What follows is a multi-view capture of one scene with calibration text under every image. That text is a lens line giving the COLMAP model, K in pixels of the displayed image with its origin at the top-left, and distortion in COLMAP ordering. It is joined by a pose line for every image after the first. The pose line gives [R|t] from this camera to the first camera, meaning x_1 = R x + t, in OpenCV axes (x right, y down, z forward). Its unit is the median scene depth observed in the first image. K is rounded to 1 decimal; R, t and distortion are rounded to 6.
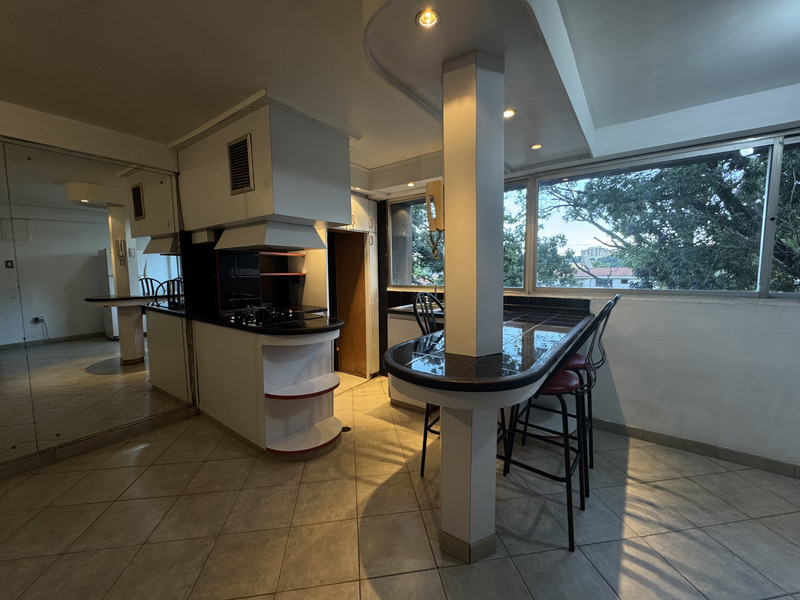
lens RADIAL K [[321.5, 0, 400.0], [0, 321.5, 300.0], [0, 0, 1]] dist [-0.000065, -0.000063]
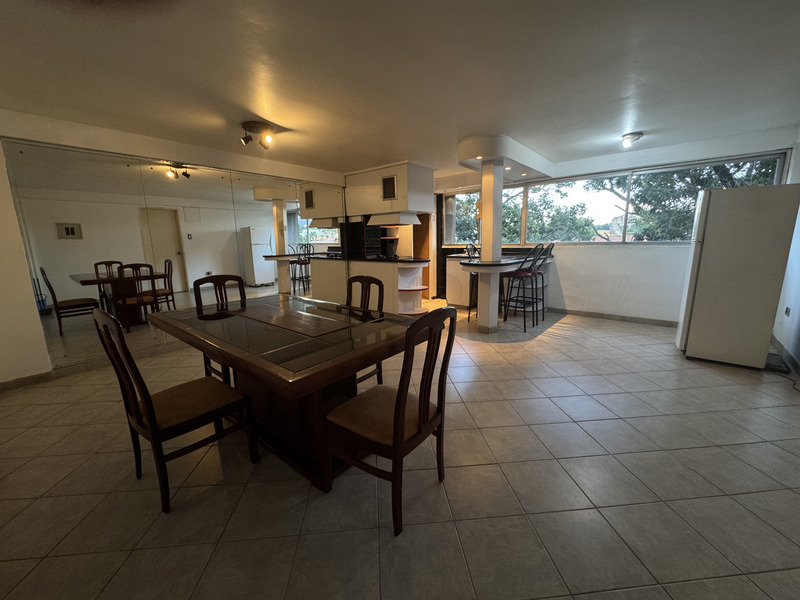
lens RADIAL K [[319.3, 0, 400.0], [0, 319.3, 300.0], [0, 0, 1]] dist [-0.020987, -0.000030]
pose [[0.997522, 0.000854, -0.070348, -0.157425], [0.005705, 0.995651, 0.092981, 0.096565], [0.070122, -0.093152, 0.993180, -0.782920]]
